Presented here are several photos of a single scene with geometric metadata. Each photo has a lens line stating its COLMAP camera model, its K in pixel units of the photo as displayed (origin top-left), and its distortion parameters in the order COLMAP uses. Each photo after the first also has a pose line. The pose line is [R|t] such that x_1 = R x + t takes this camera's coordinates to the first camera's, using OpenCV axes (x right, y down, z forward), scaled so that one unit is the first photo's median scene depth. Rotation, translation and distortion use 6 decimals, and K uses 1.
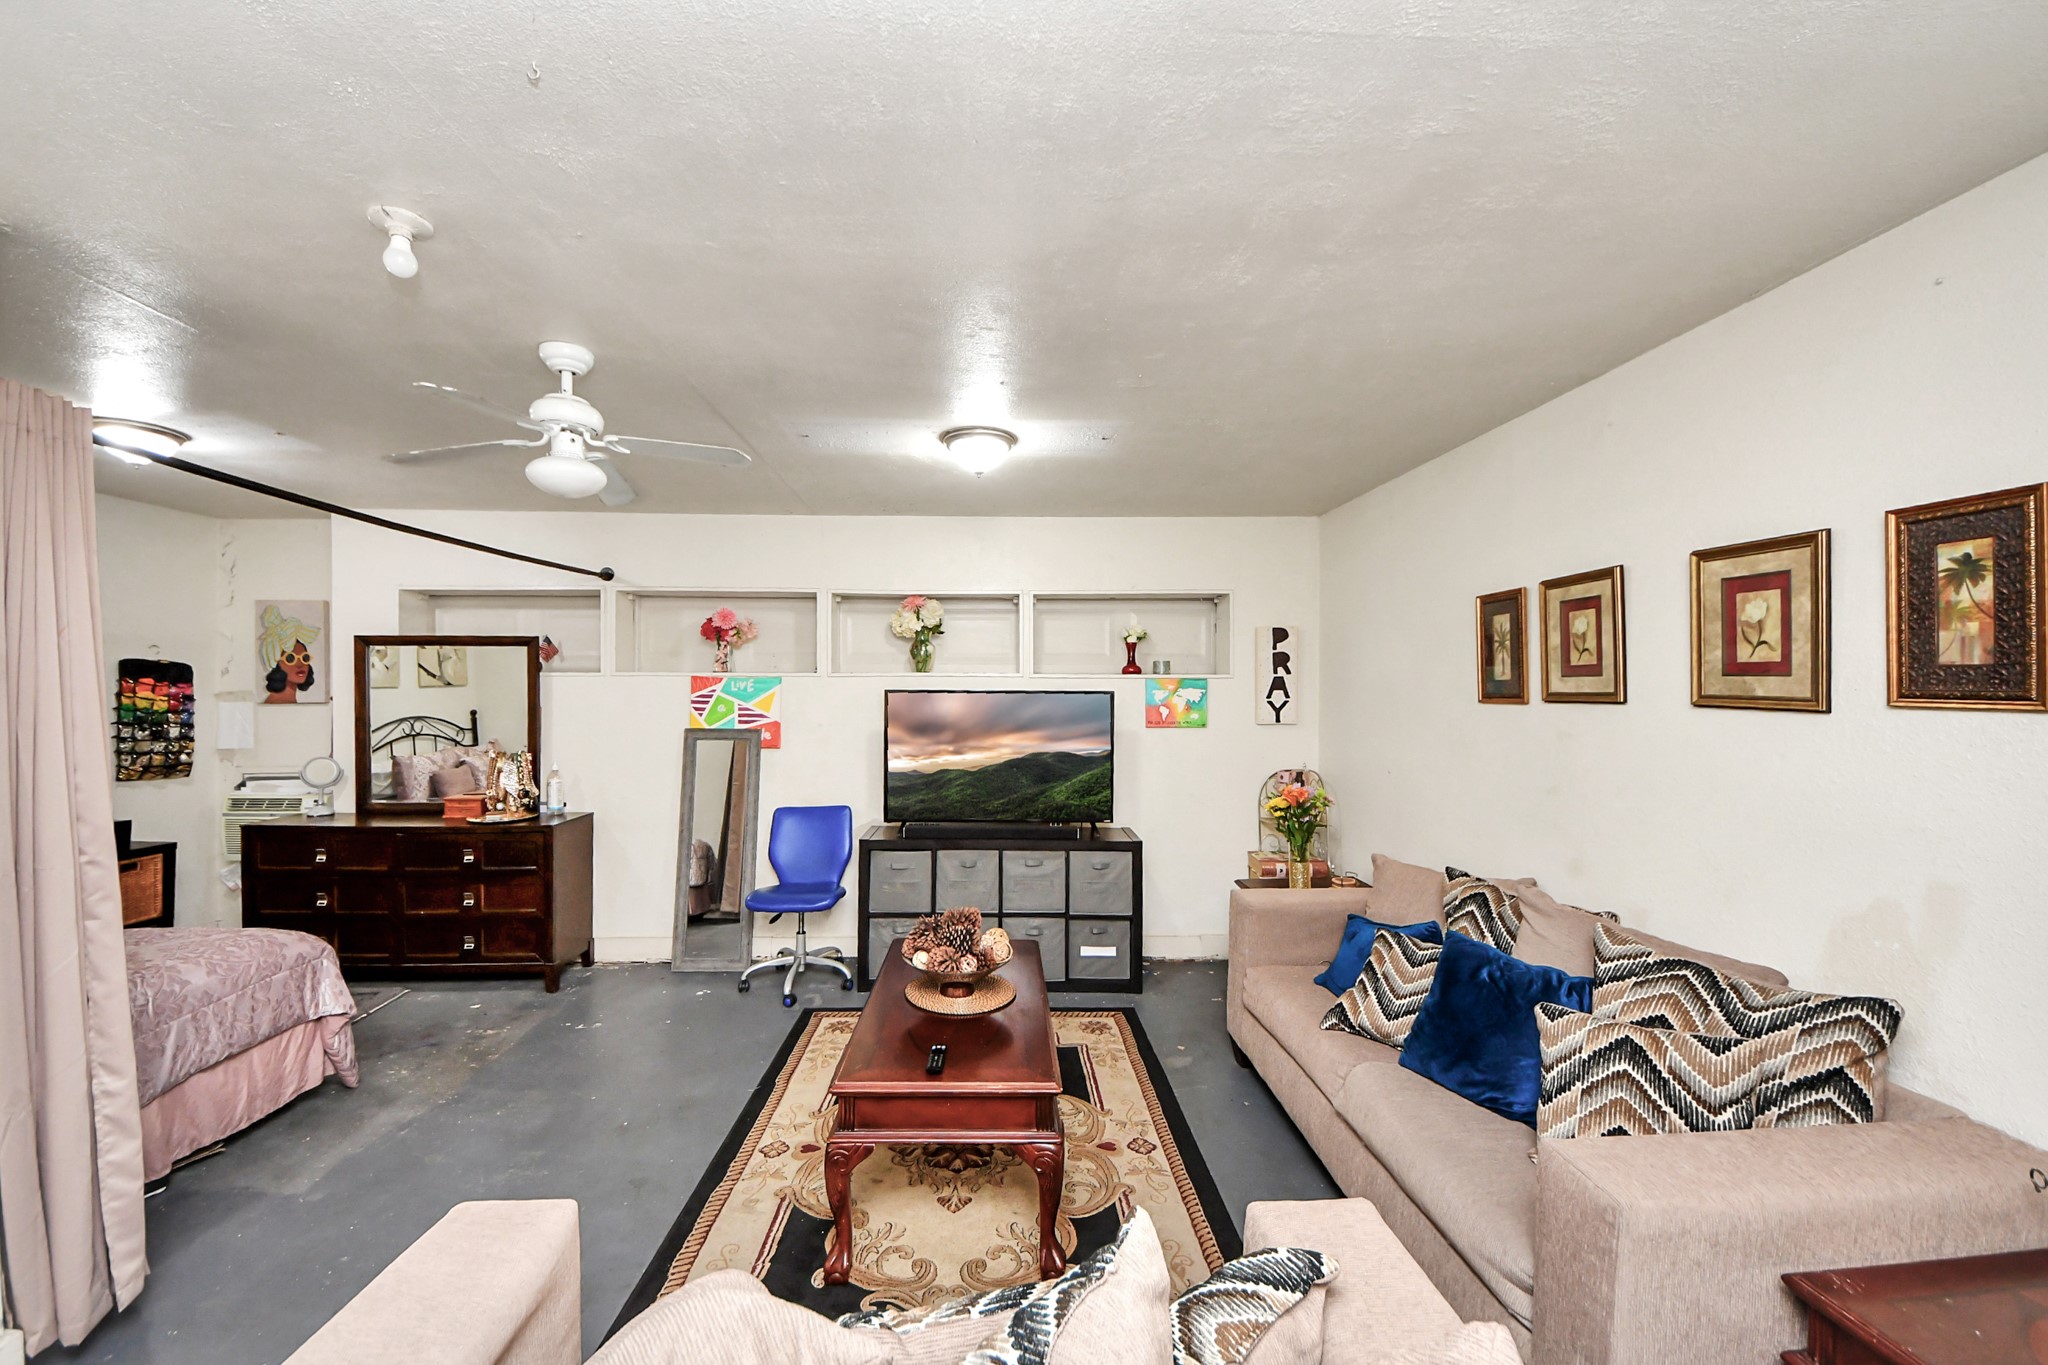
lens RADIAL K [[728.8, 0, 1020.5], [0, 728.8, 686.9], [0, 0, 1]] dist [0.046708, -0.027945]
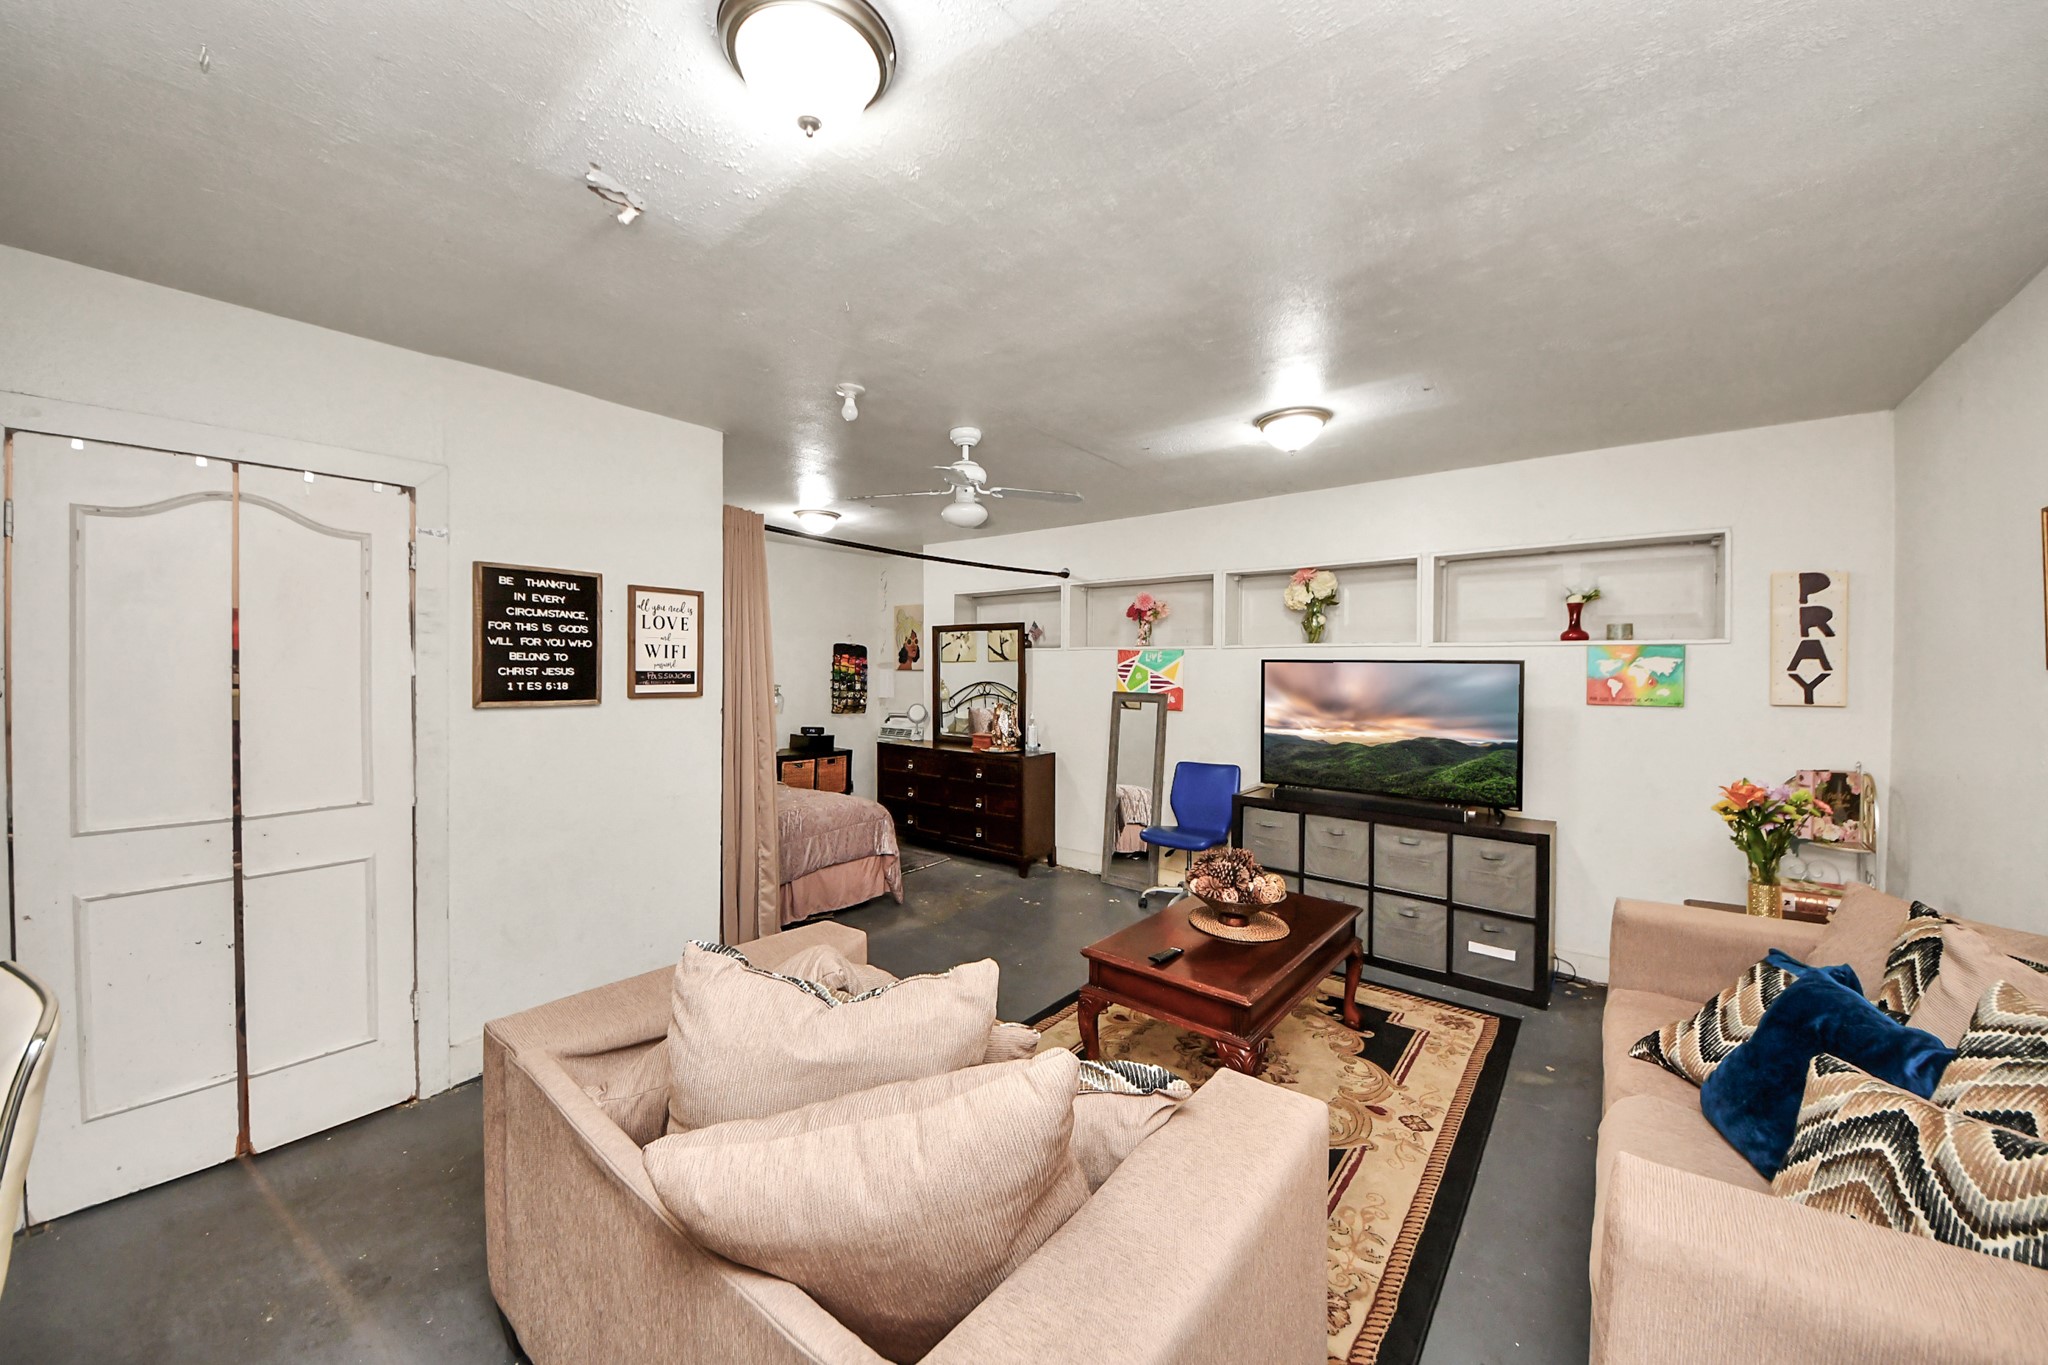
lens RADIAL K [[717.3, 0, 1047.2], [0, 717.3, 662.6], [0, 0, 1]] dist [0.000719, -0.005371]
pose [[0.782123, -0.001995, -0.623120, 0.227050], [-0.001821, 0.999983, -0.005487, 0.014917], [0.623121, 0.005426, 0.782107, -0.021869]]
